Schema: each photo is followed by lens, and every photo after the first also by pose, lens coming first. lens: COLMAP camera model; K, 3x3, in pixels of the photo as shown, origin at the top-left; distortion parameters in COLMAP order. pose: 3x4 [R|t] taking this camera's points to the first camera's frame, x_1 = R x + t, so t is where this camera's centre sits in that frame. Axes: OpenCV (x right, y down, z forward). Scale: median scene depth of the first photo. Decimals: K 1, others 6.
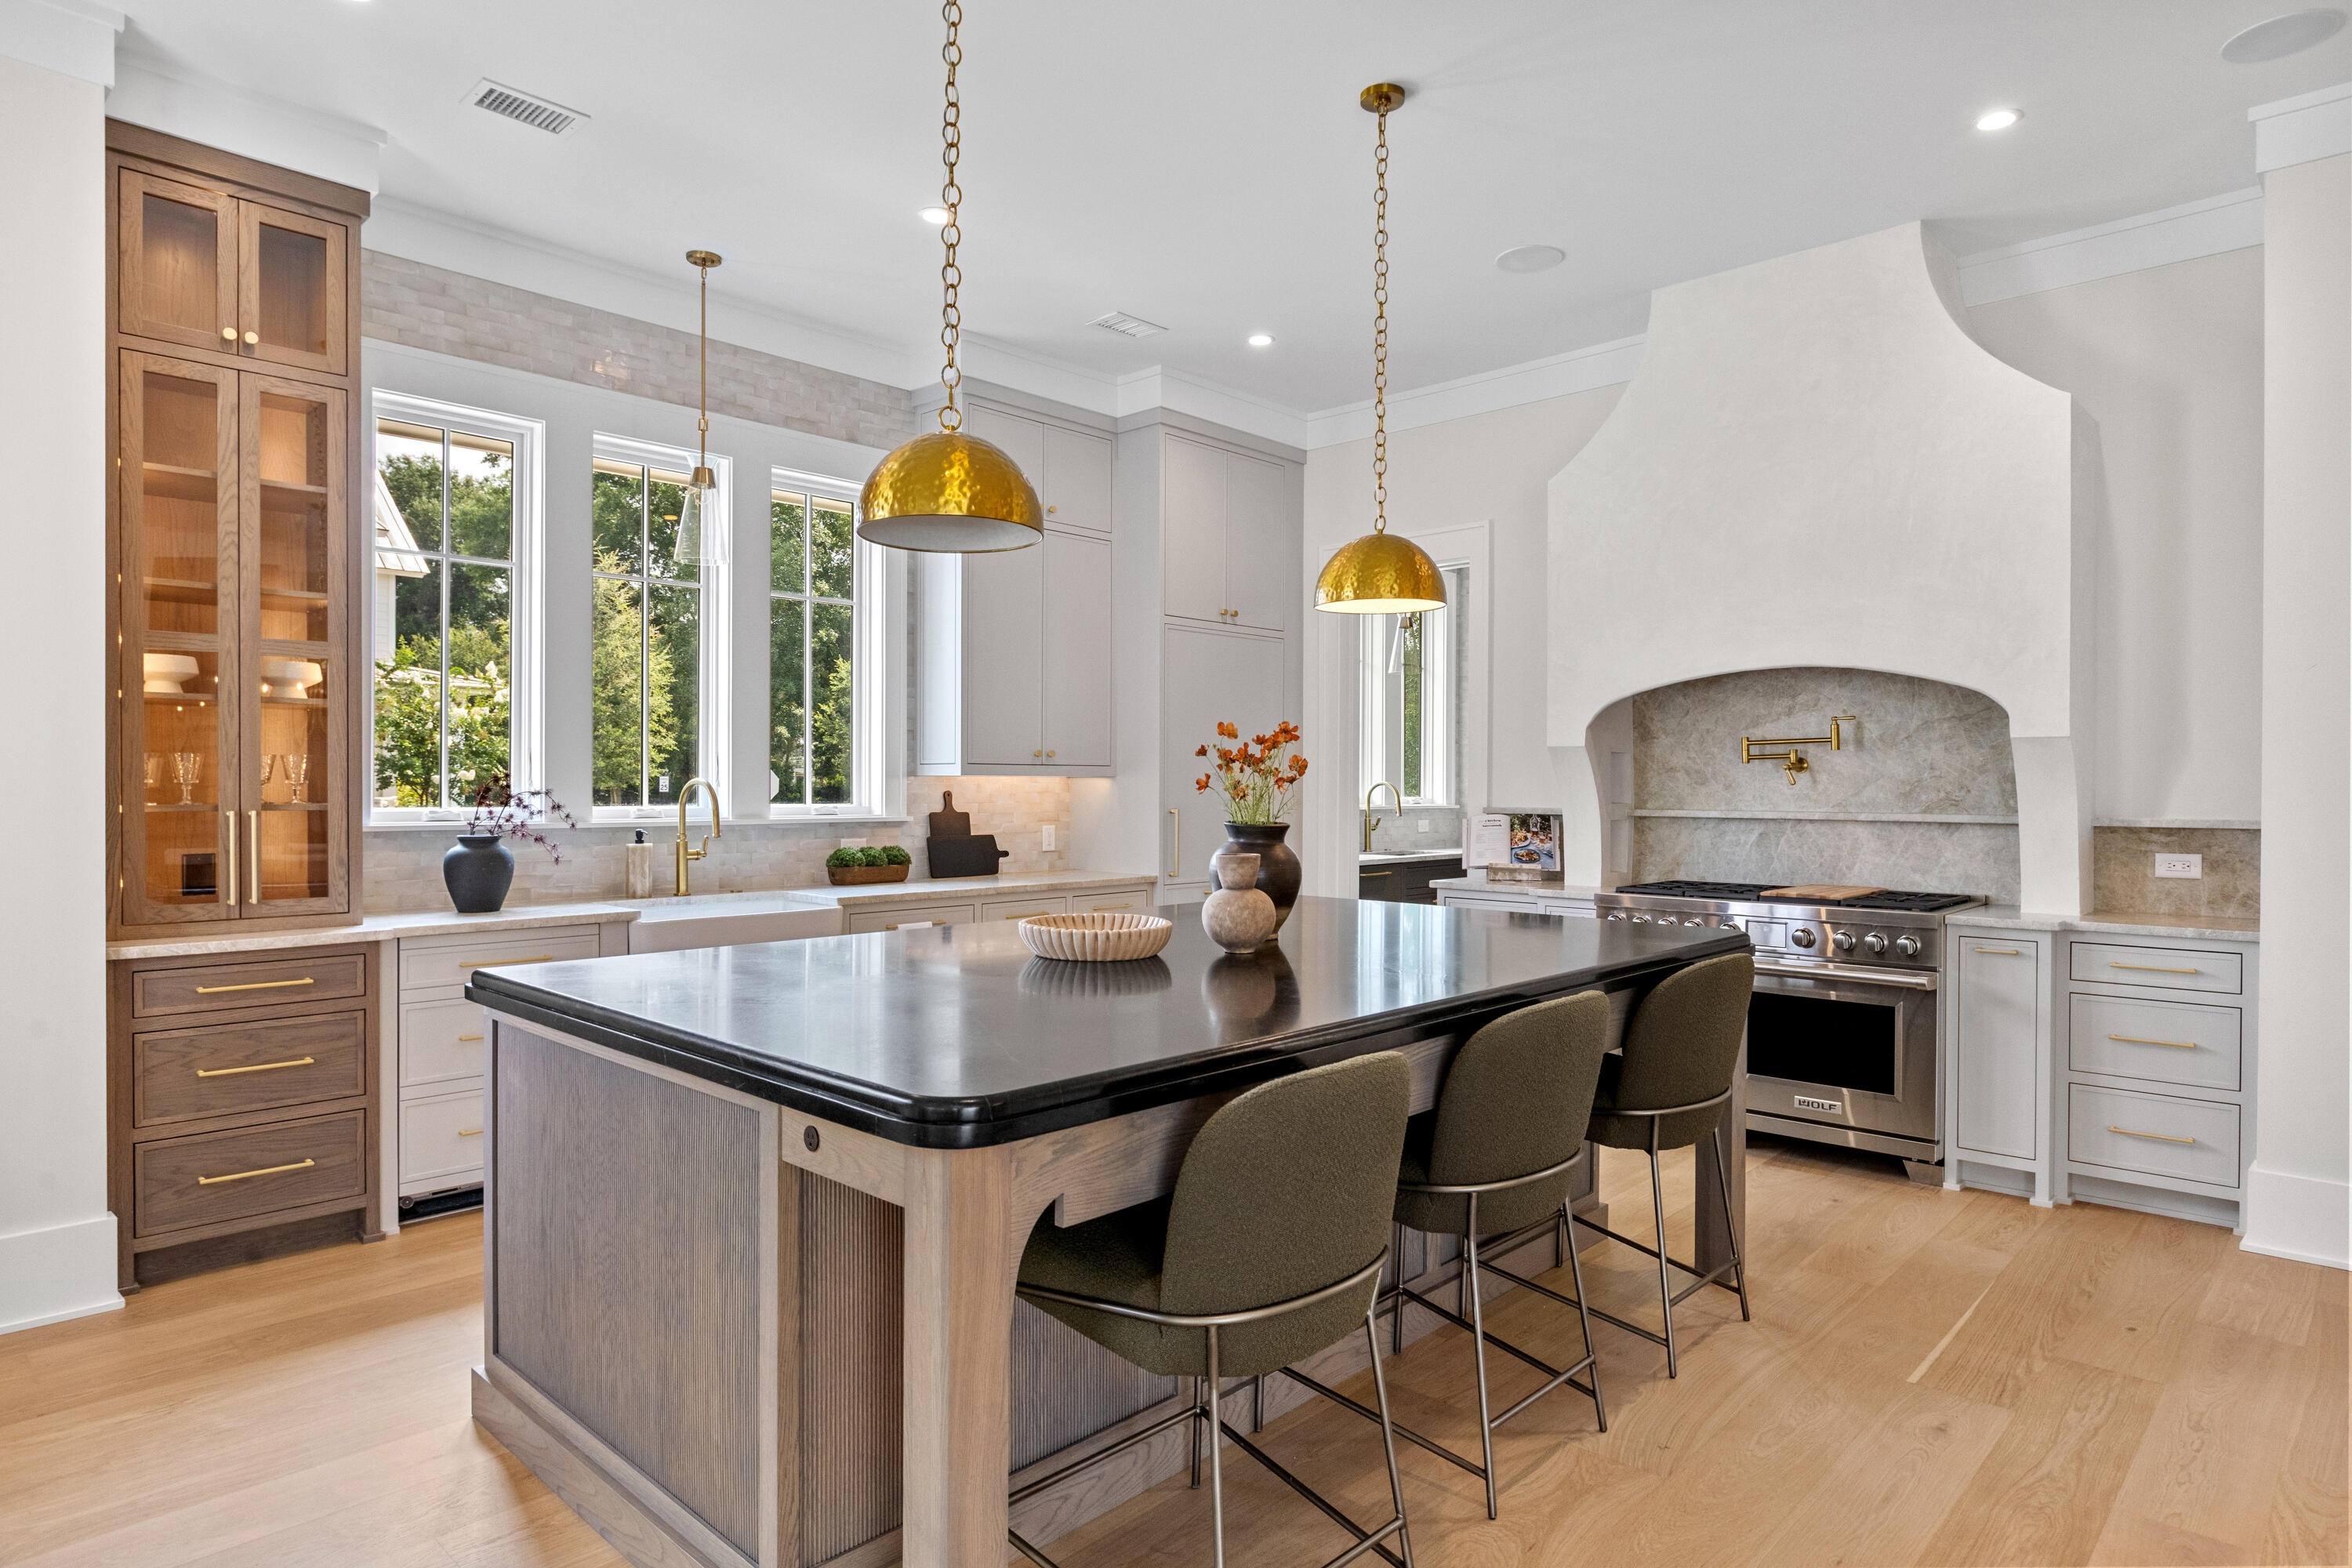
lens RADIAL K [[1334.5, 0, 1177.5], [0, 1334.5, 795.9], [0, 0, 1]] dist [-0.005633, -0.000603]
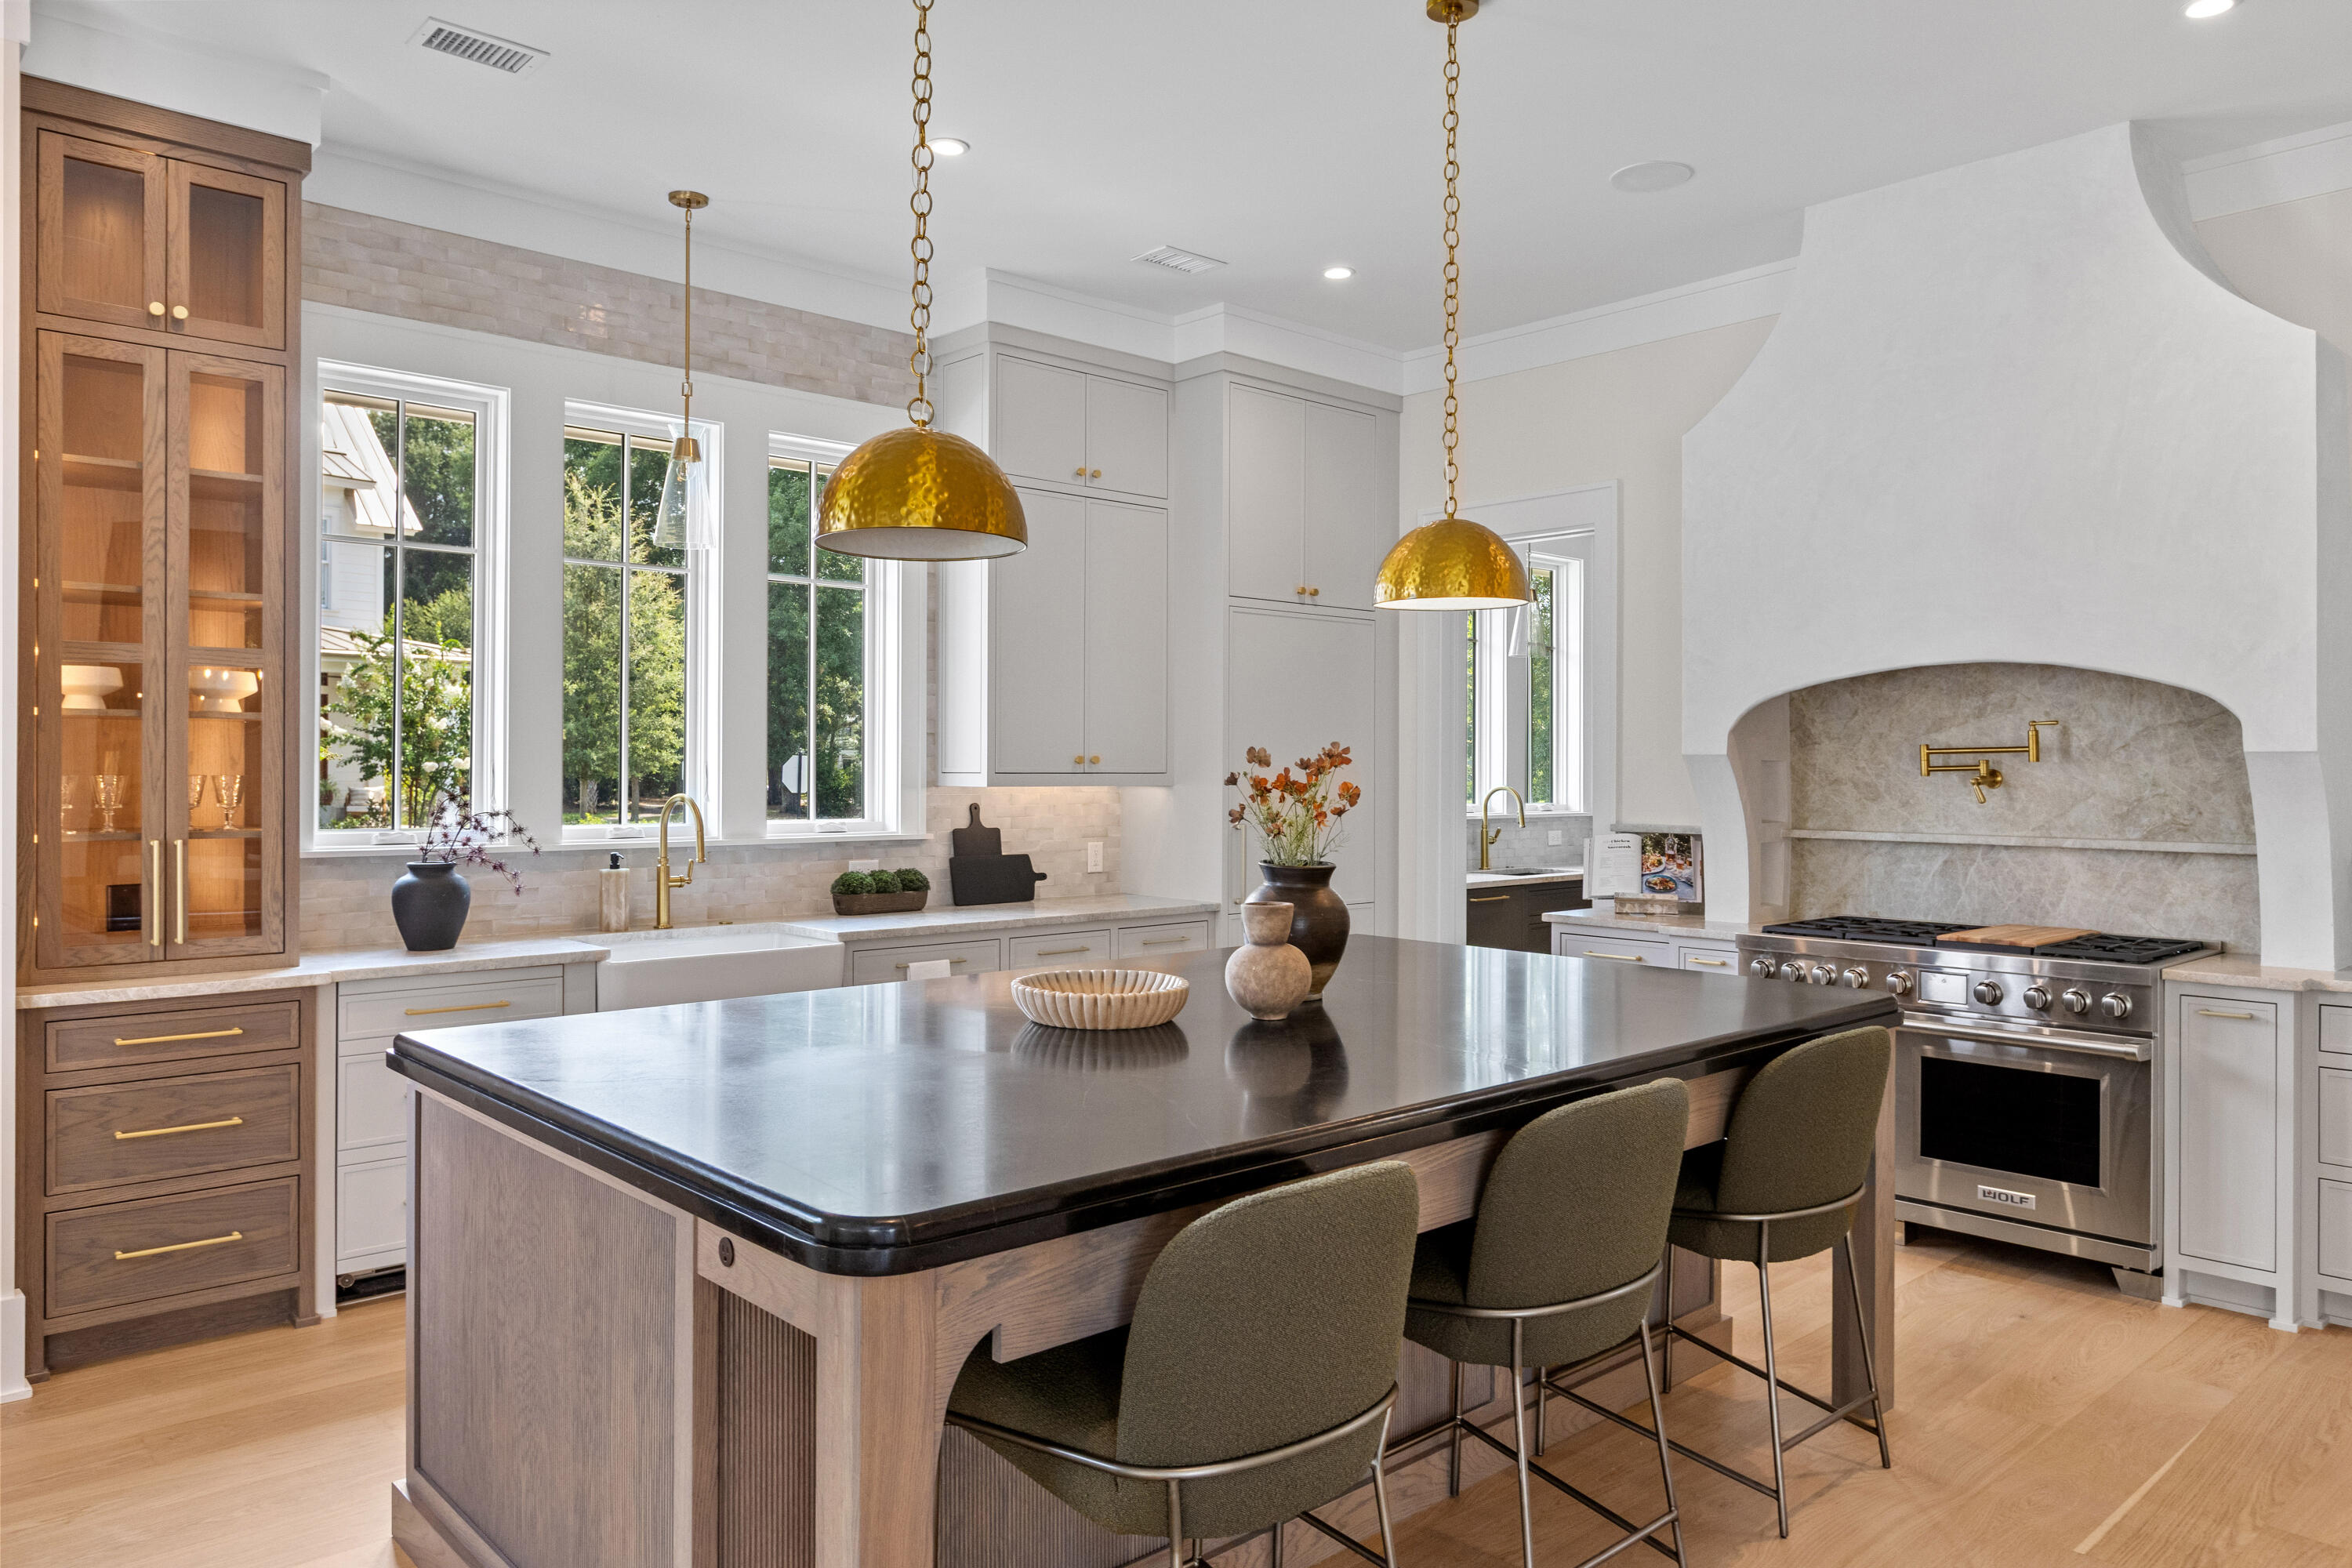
lens RADIAL K [[1595.8, 0, 1182.4], [0, 1595.8, 768.0], [0, 0, 1]] dist [-0.007802, 0.003690]
pose [[0.997573, 0.000663, -0.069629, 0.041633], [-0.001249, 0.999964, -0.008378, -0.023224], [0.069621, 0.008445, 0.997538, -0.016184]]
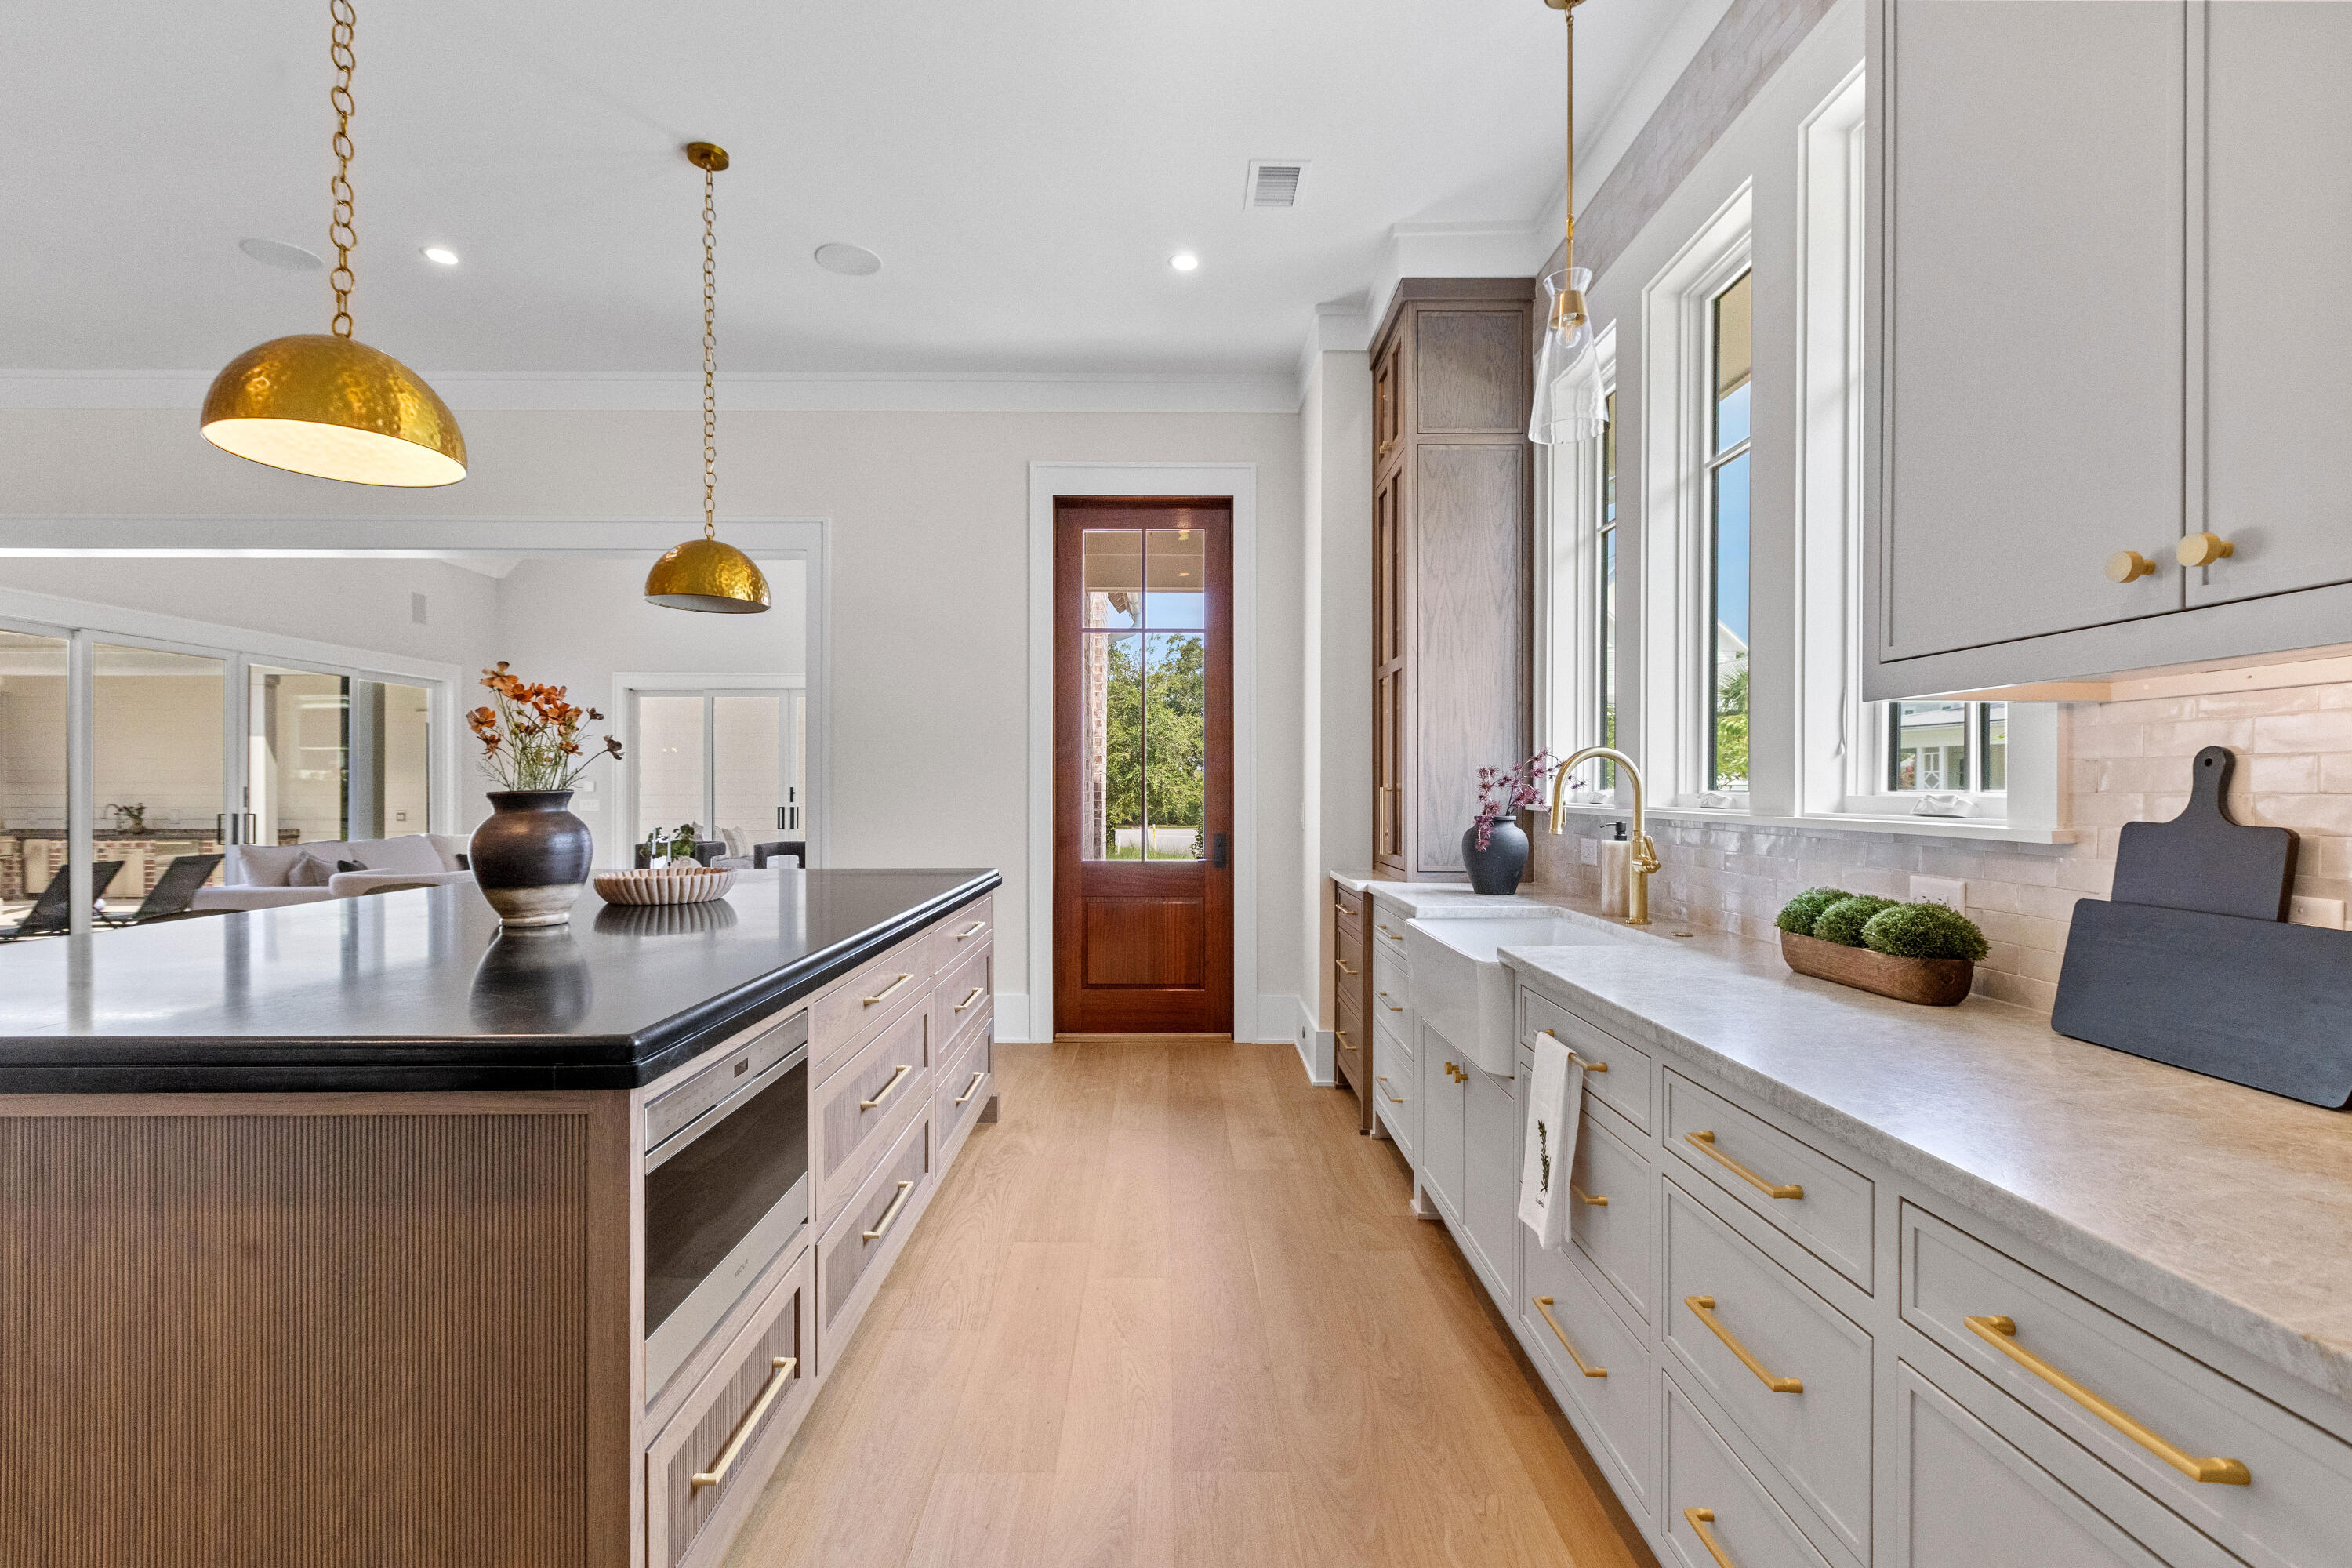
lens RADIAL K [[1071.5, 0, 1219.1], [0, 1071.5, 794.9], [0, 0, 1]] dist [0.001828, 0.000806]
pose [[-0.700143, 0.005049, -0.713985, 0.165583], [-0.008554, 0.999844, 0.015459, 0.005634], [0.713952, 0.016931, -0.699990, 1.309250]]
